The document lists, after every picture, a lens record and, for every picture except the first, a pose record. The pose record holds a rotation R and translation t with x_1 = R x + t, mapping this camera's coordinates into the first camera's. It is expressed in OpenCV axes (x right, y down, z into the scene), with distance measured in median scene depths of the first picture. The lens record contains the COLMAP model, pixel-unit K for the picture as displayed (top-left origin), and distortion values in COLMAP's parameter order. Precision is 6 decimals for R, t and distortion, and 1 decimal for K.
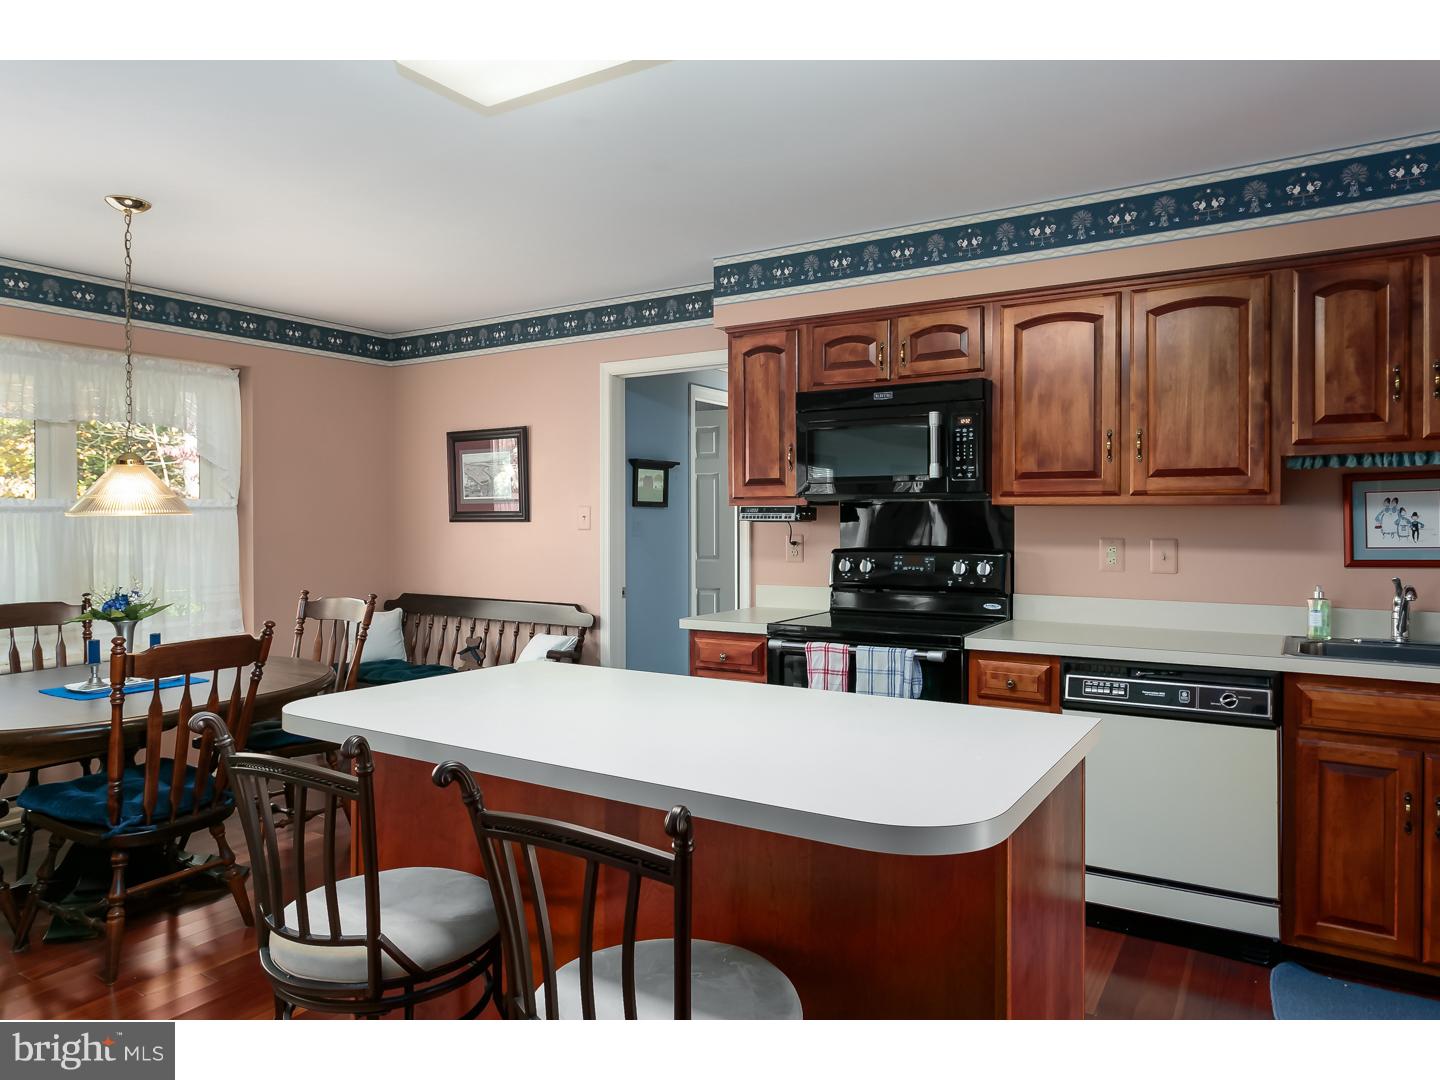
lens RADIAL K [[924.5, 0, 722.4], [0, 924.5, 528.5], [0, 0, 1]] dist [0.007347, 0.004045]
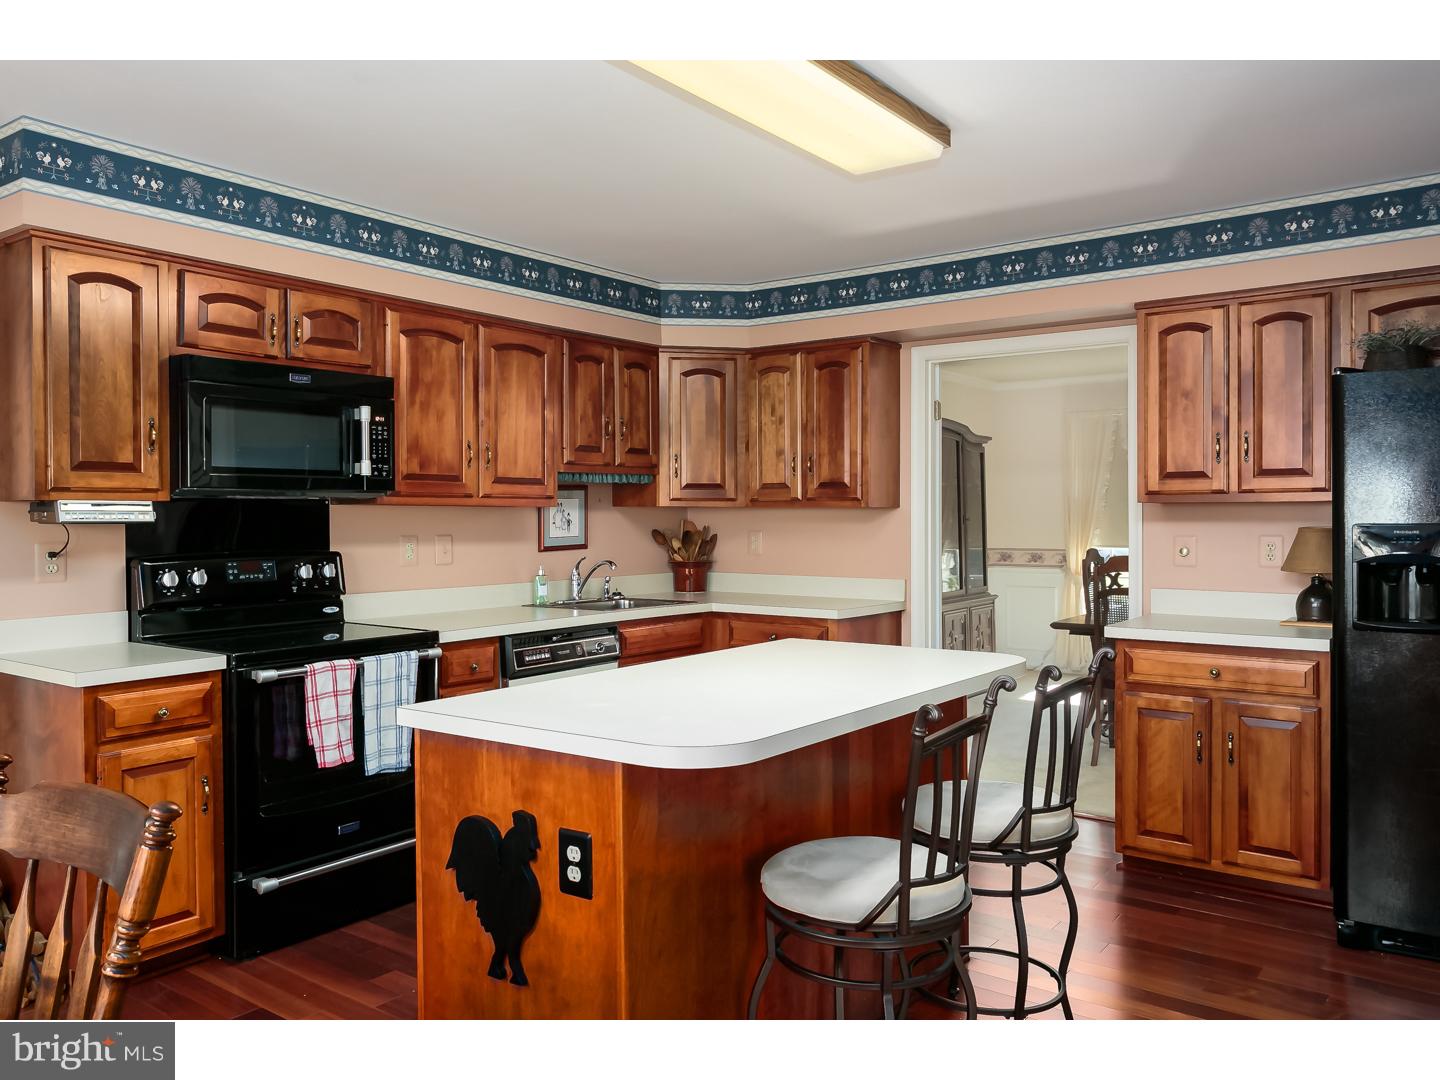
lens RADIAL K [[1103.1, 0, 718.2], [0, 1103.1, 533.3], [0, 0, 1]] dist [0.006493, 0.008458]
pose [[0.093653, -0.015005, 0.995492, -0.878956], [0.015569, 0.999786, 0.013605, -0.004723], [-0.995483, 0.014225, 0.093866, 0.535340]]
